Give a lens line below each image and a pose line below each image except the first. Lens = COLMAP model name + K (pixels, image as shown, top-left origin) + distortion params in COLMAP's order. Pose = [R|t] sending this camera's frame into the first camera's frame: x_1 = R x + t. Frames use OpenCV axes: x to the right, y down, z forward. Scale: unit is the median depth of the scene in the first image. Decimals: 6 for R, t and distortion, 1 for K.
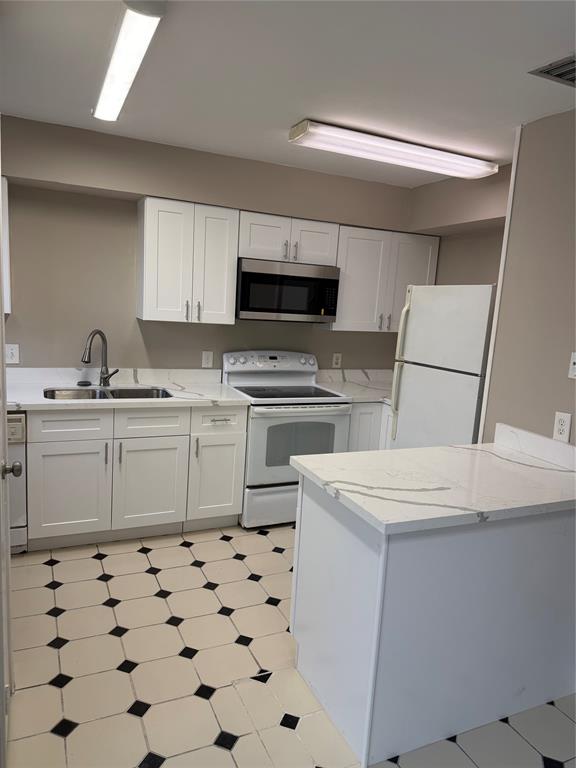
lens RADIAL K [[532.7, 0, 285.1], [0, 532.7, 386.8], [0, 0, 1]] dist [0.078425, -0.002202]
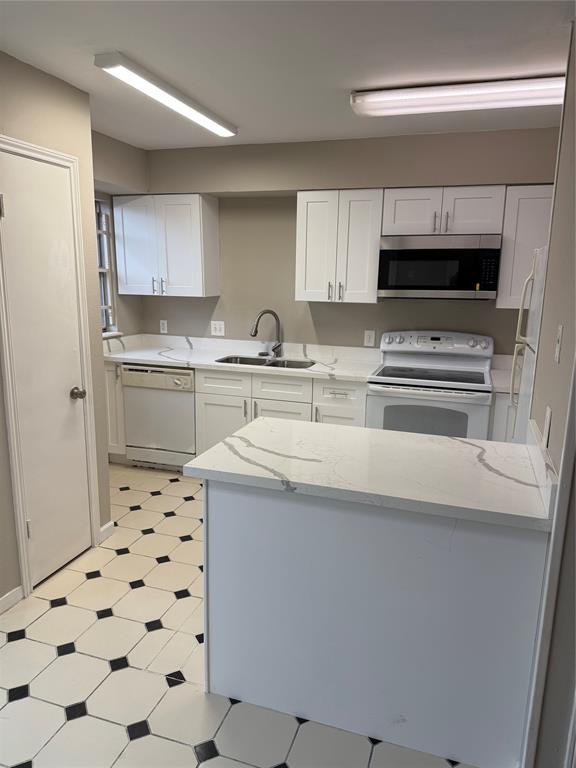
lens RADIAL K [[532.7, 0, 285.1], [0, 532.7, 386.8], [0, 0, 1]] dist [0.078425, -0.002202]
pose [[0.728881, 0.088886, -0.678846, 0.492047], [-0.079312, 0.995823, 0.045232, 0.009540], [0.680031, 0.020872, 0.732886, 0.141036]]
